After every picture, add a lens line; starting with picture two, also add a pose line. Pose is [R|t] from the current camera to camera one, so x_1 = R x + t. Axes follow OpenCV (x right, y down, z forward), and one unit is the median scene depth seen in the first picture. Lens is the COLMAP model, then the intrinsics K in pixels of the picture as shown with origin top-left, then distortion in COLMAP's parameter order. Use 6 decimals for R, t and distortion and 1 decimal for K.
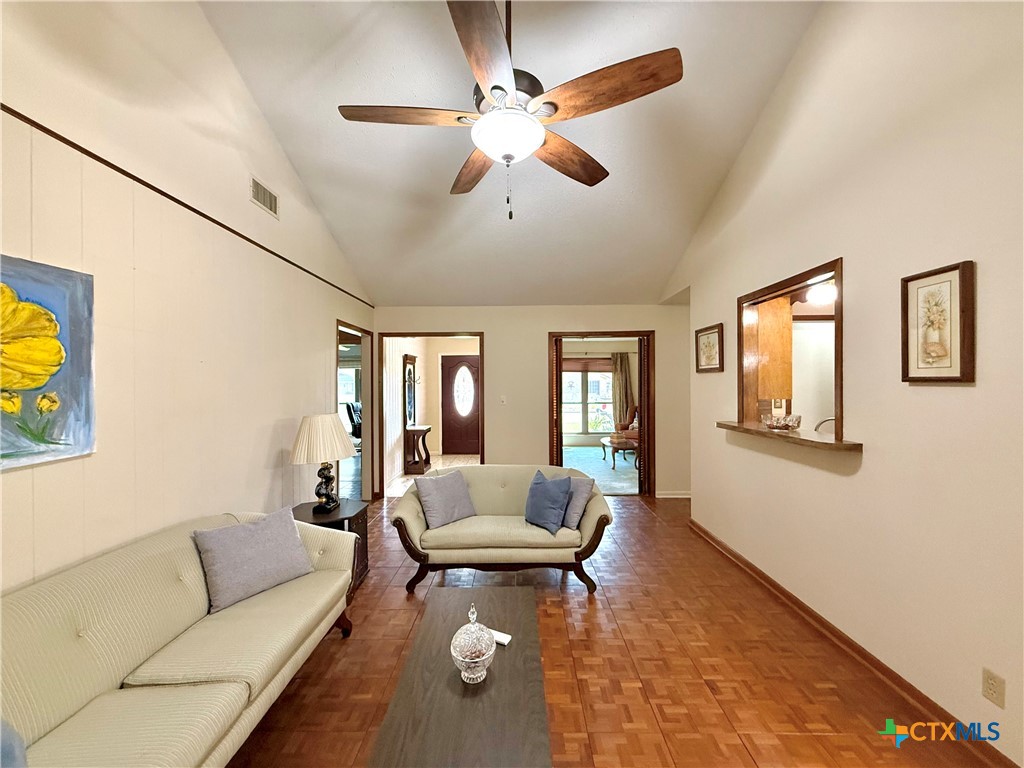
lens RADIAL K [[408.7, 0, 512.0], [0, 408.7, 384.0], [0, 0, 1]] dist [0.001841, 0.000344]
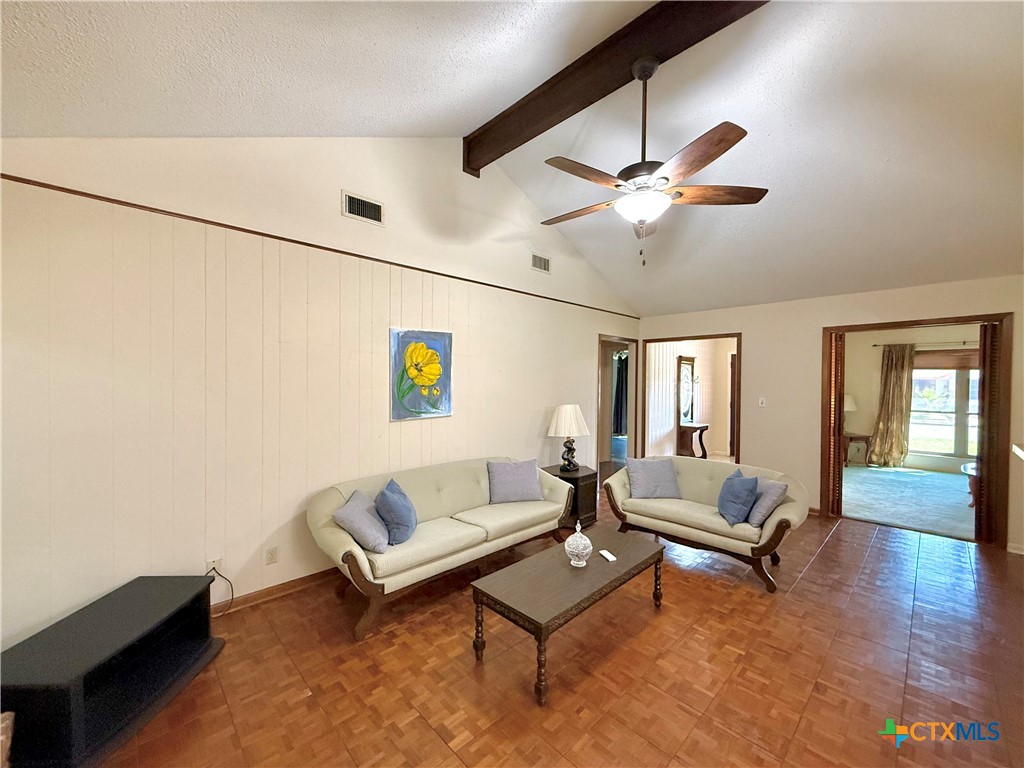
lens RADIAL K [[408.7, 0, 512.0], [0, 408.7, 384.0], [0, 0, 1]] dist [0.001841, 0.000344]
pose [[0.705031, 0.016709, -0.708980, 0.457310], [-0.010484, 0.999859, 0.013138, -0.017855], [0.709099, -0.001830, 0.705107, -0.183874]]
